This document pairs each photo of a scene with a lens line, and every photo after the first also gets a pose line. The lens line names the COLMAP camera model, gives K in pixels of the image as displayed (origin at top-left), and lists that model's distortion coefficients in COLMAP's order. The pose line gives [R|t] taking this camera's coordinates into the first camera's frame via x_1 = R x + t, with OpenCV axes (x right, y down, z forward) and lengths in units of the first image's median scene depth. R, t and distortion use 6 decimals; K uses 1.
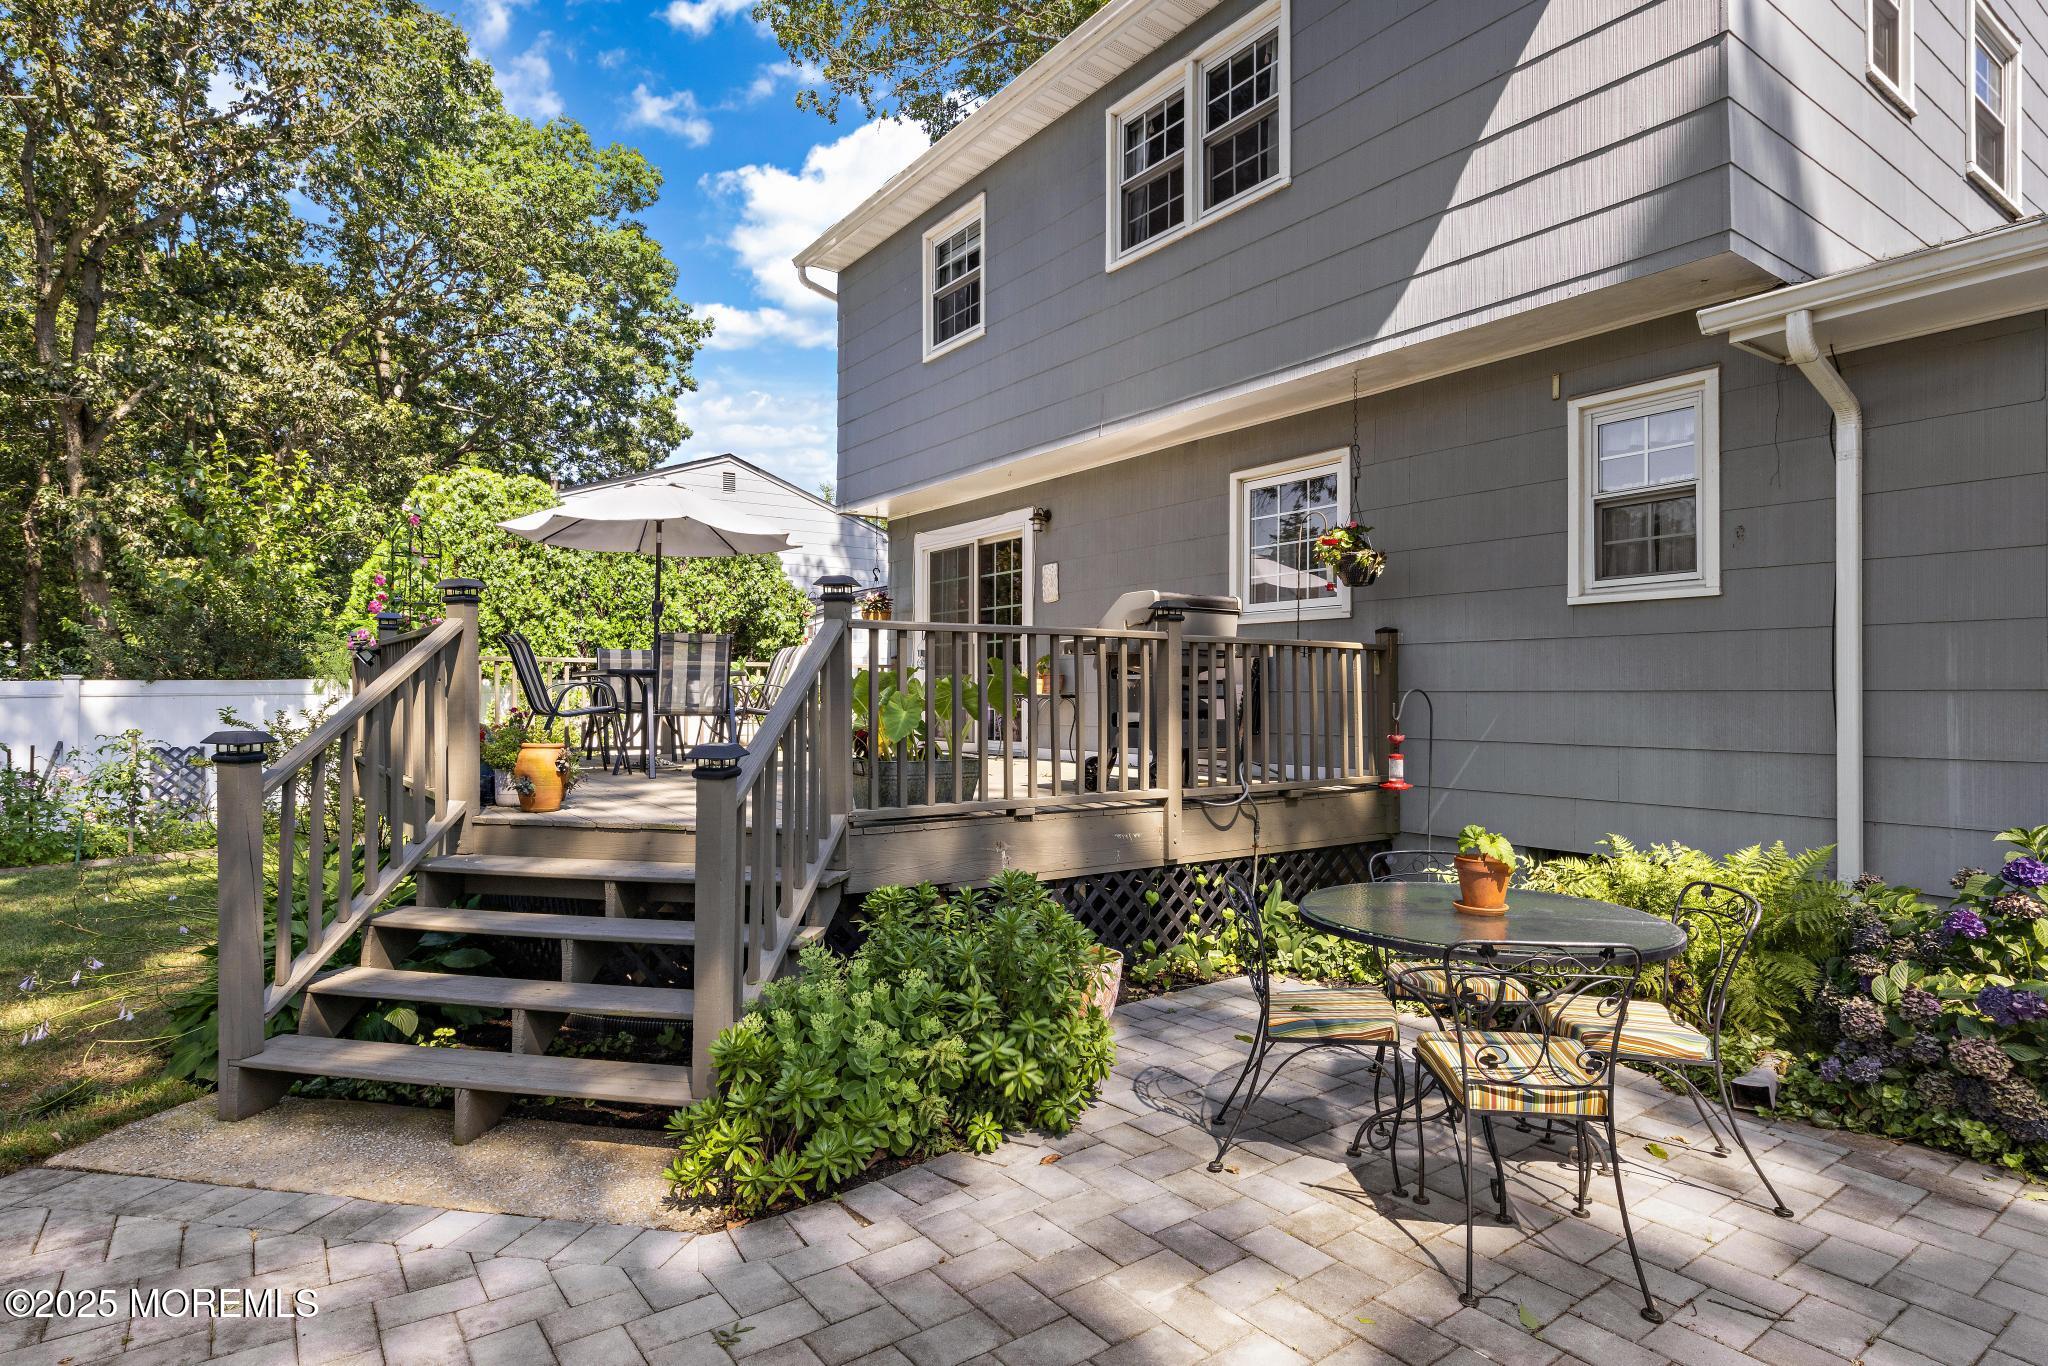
lens RADIAL K [[1077.7, 0, 1024.0], [0, 1077.7, 683.0], [0, 0, 1]] dist [0.002769, 0.000558]
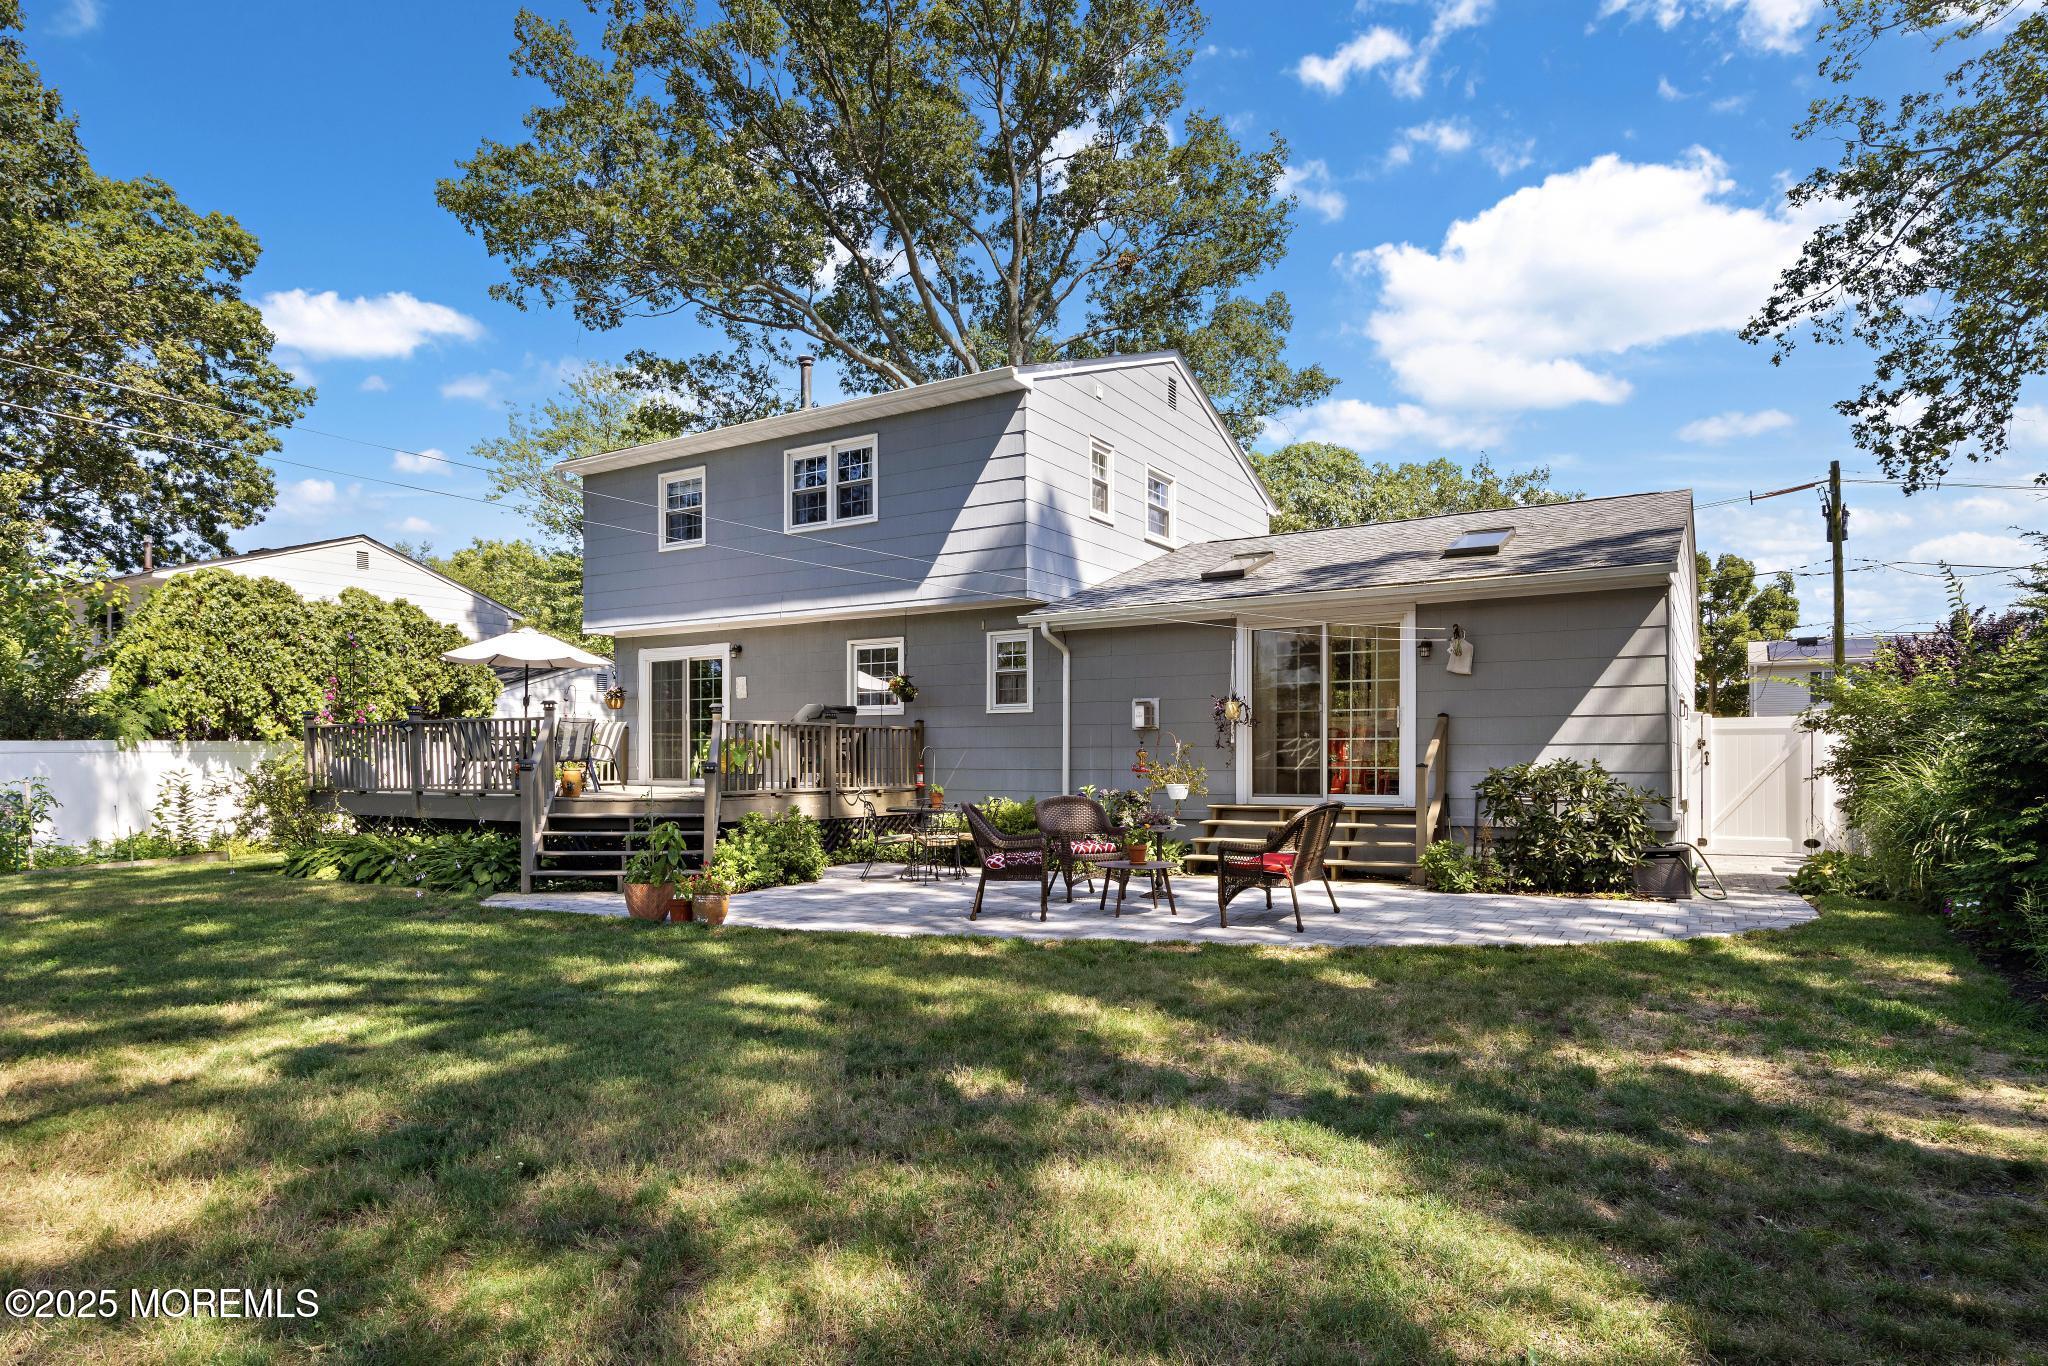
lens RADIAL K [[1110.5, 0, 1054.5], [0, 1110.5, 755.1], [0, 0, 1]] dist [0.003063, 0.000946]
pose [[0.916022, -0.001491, 0.401125, -0.376182], [-0.001677, 0.999970, 0.007545, 0.005124], [-0.401125, -0.007584, 0.915992, -1.388600]]
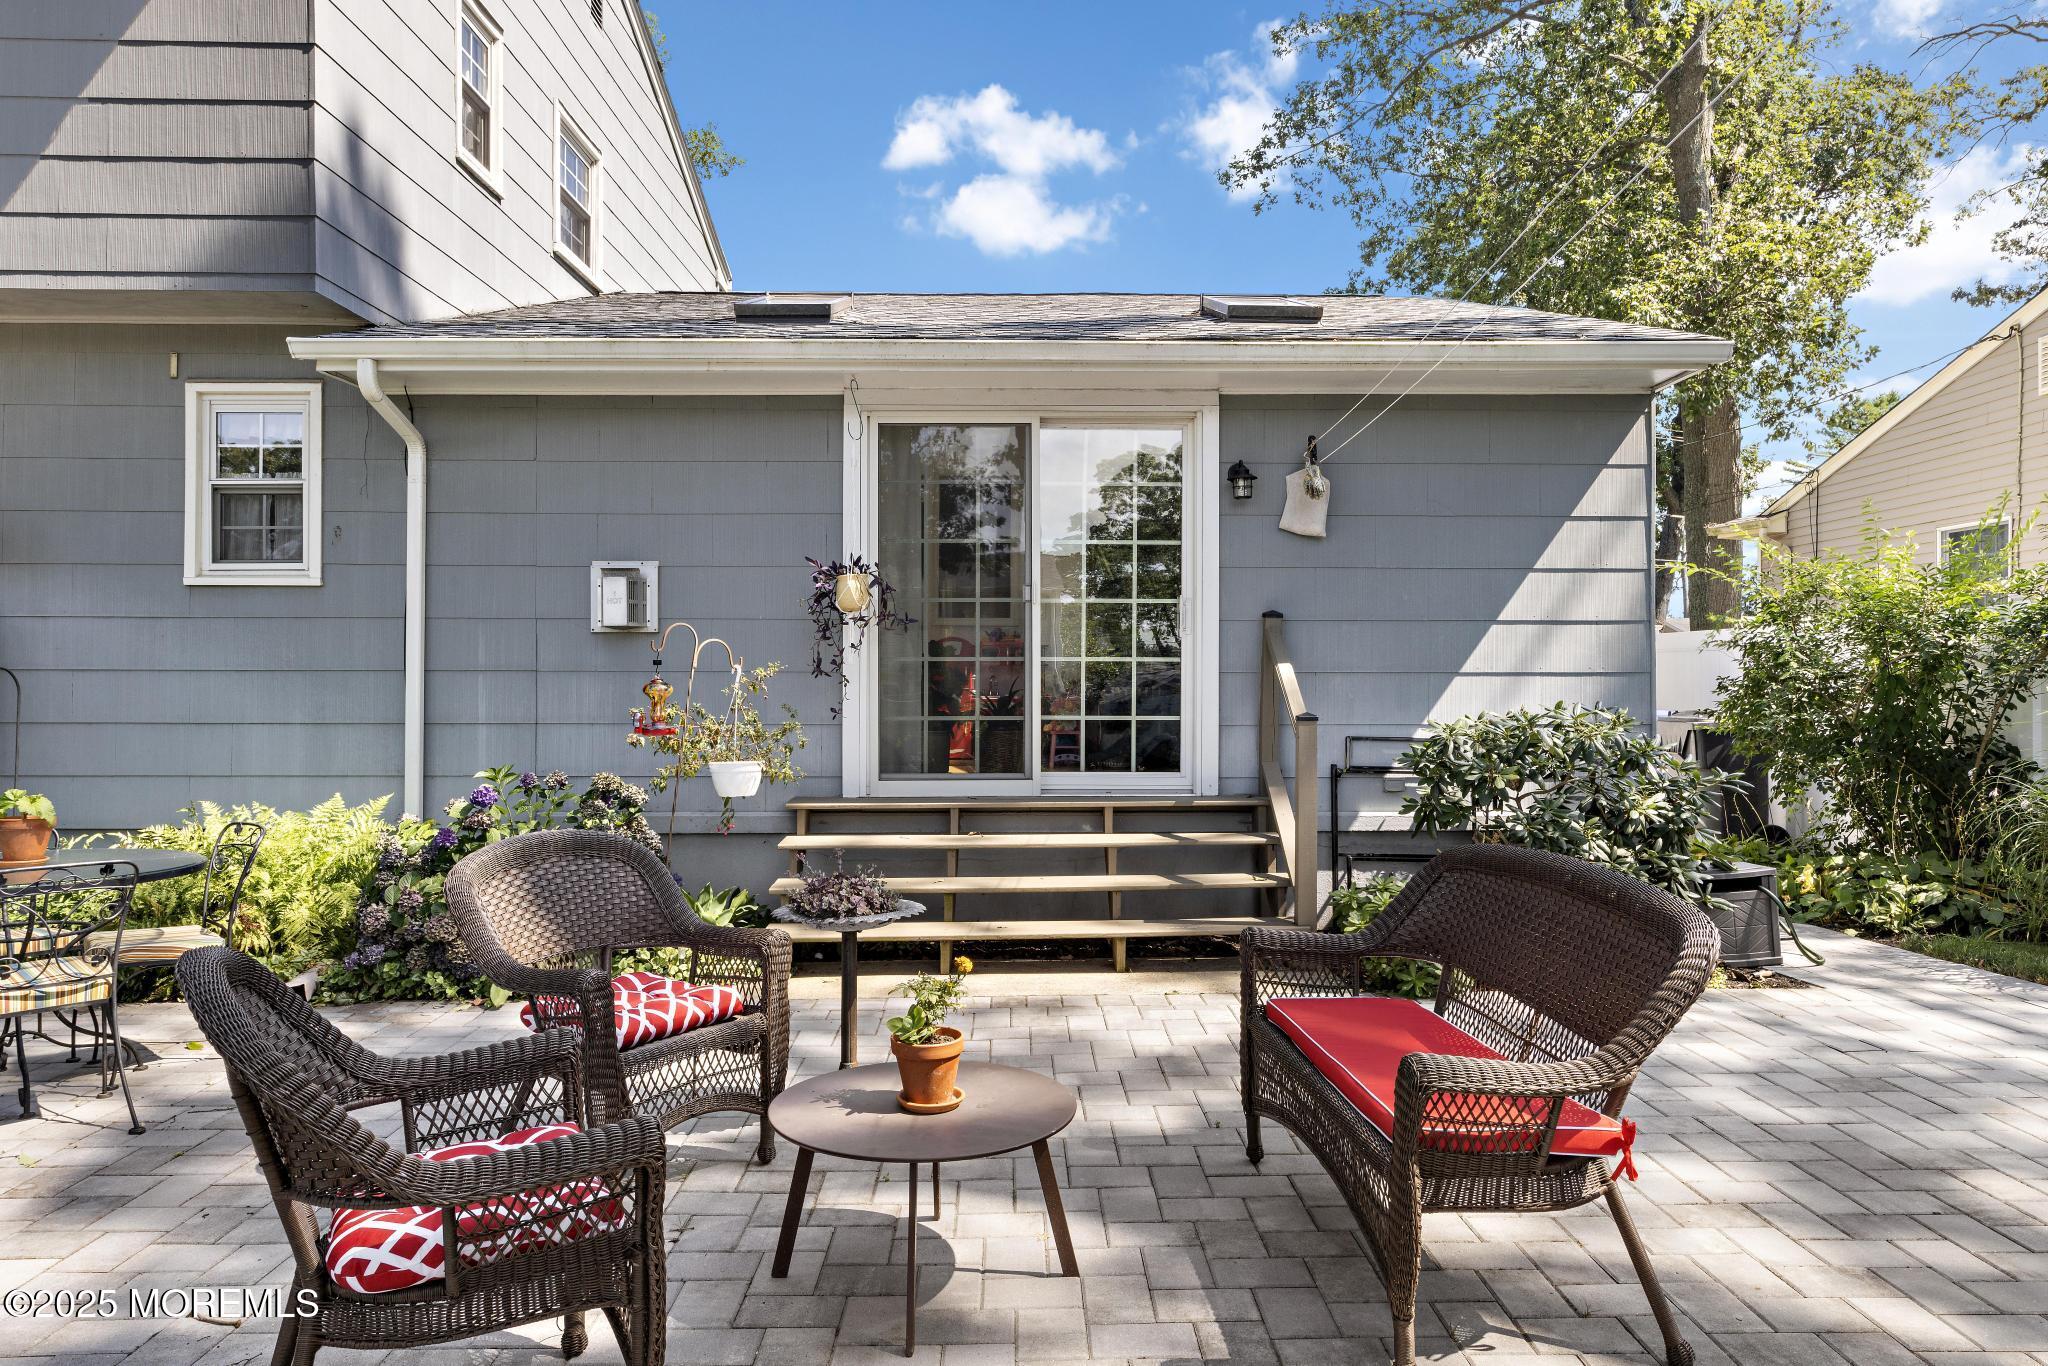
lens RADIAL K [[1335.8, 0, 1029.2], [0, 1335.8, 671.0], [0, 0, 1]] dist [0.006475, 0.005209]
pose [[0.577490, 0.004844, 0.816383, -0.060568], [-0.009657, 0.999953, 0.000898, -0.000600], [-0.816341, -0.008403, 0.577510, -0.359307]]
